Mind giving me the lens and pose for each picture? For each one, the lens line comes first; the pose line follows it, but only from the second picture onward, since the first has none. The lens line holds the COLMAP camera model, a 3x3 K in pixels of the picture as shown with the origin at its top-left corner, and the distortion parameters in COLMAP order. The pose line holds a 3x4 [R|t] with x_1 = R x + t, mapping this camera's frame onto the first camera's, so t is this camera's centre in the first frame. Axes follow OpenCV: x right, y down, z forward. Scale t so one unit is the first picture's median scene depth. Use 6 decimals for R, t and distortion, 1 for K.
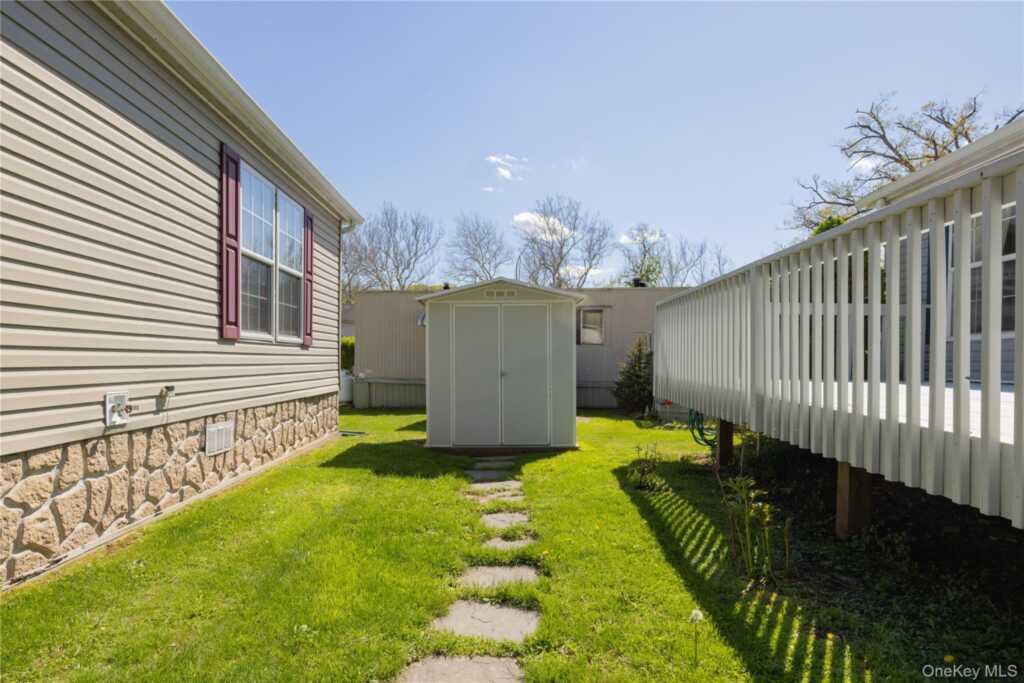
lens RADIAL K [[631.0, 0, 509.4], [0, 631.0, 349.1], [0, 0, 1]] dist [0.001308, -0.005900]
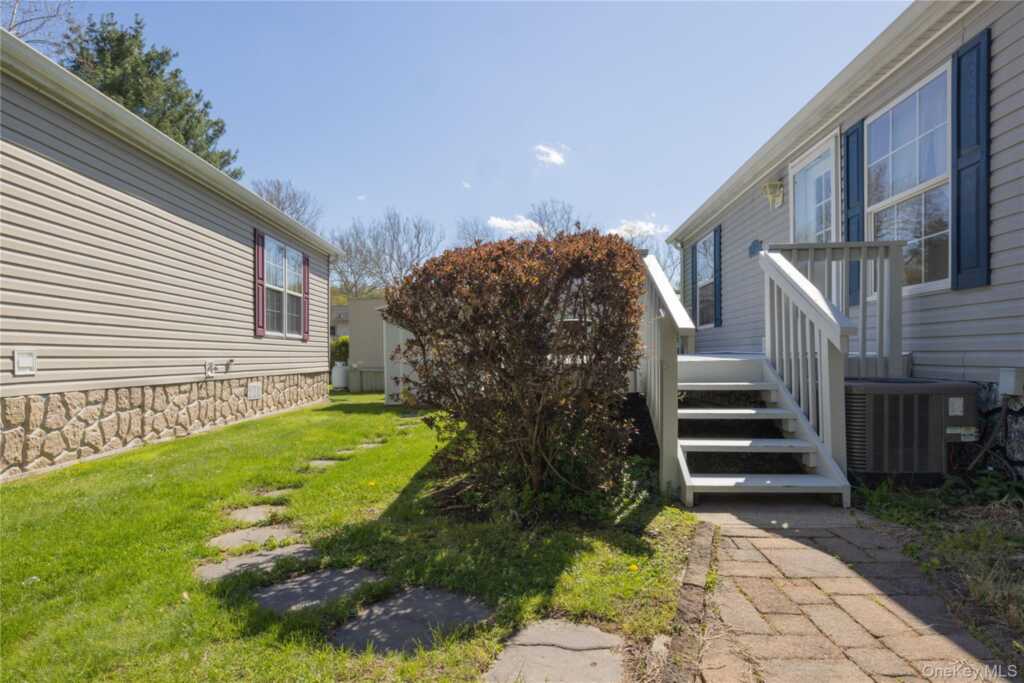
lens RADIAL K [[631.0, 0, 516.8], [0, 631.0, 342.8], [0, 0, 1]] dist [0.001308, -0.005900]
pose [[0.999952, -0.008396, -0.005130, 0.294985], [0.008370, 0.999952, -0.005054, 0.019054], [0.005172, 0.005011, 0.999974, -0.784648]]
